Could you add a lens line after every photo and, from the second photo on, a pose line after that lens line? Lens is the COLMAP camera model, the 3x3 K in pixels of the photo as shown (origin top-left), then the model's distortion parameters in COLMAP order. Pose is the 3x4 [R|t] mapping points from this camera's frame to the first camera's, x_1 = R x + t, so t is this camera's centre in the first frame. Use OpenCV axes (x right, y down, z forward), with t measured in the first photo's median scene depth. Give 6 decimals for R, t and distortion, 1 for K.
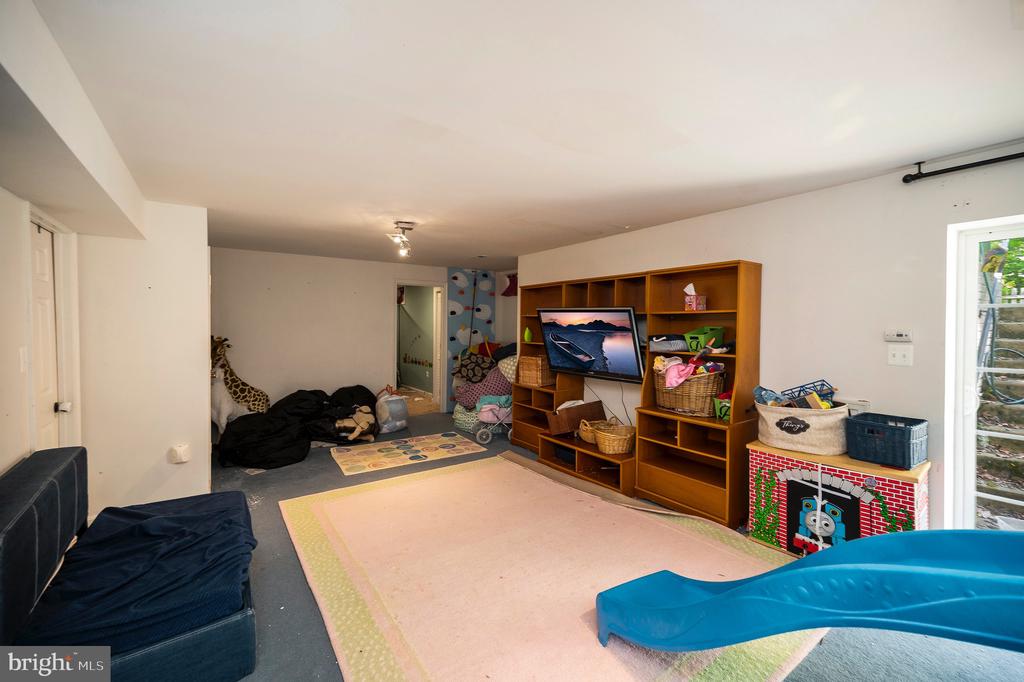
lens RADIAL K [[420.6, 0, 515.8], [0, 420.6, 334.5], [0, 0, 1]] dist [0.000259, 0.000077]
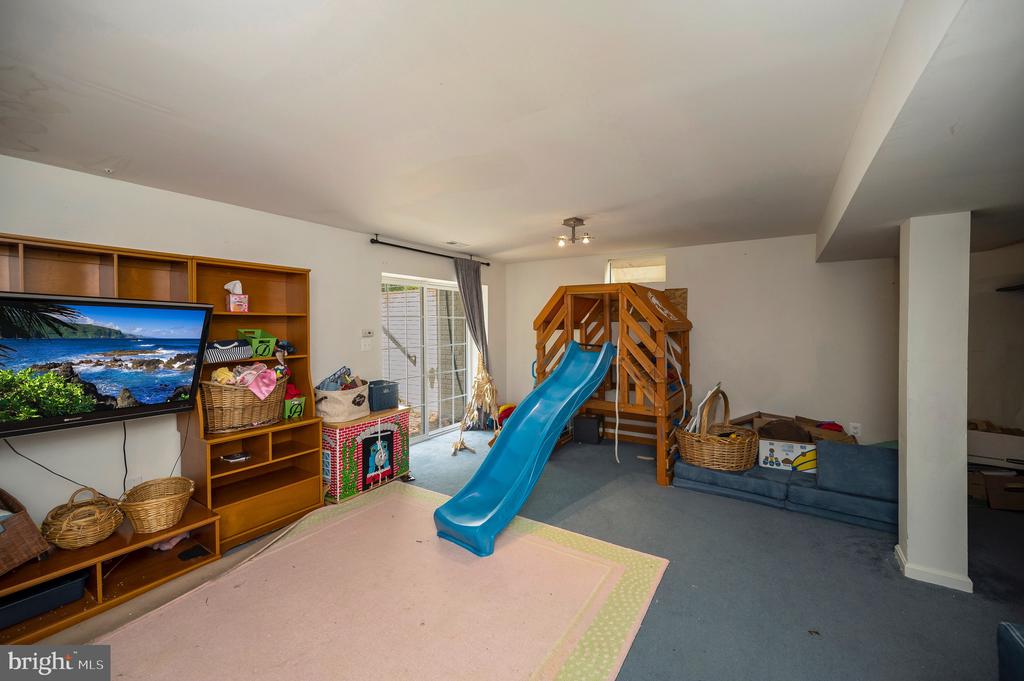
lens RADIAL K [[402.5, 0, 533.3], [0, 402.5, 330.7], [0, 0, 1]] dist [-0.000283, 0.000000]
pose [[-0.385494, -0.011029, 0.922644, -0.631726], [0.025370, 0.999424, 0.022547, -0.020764], [-0.922362, 0.032099, -0.384992, 0.794159]]
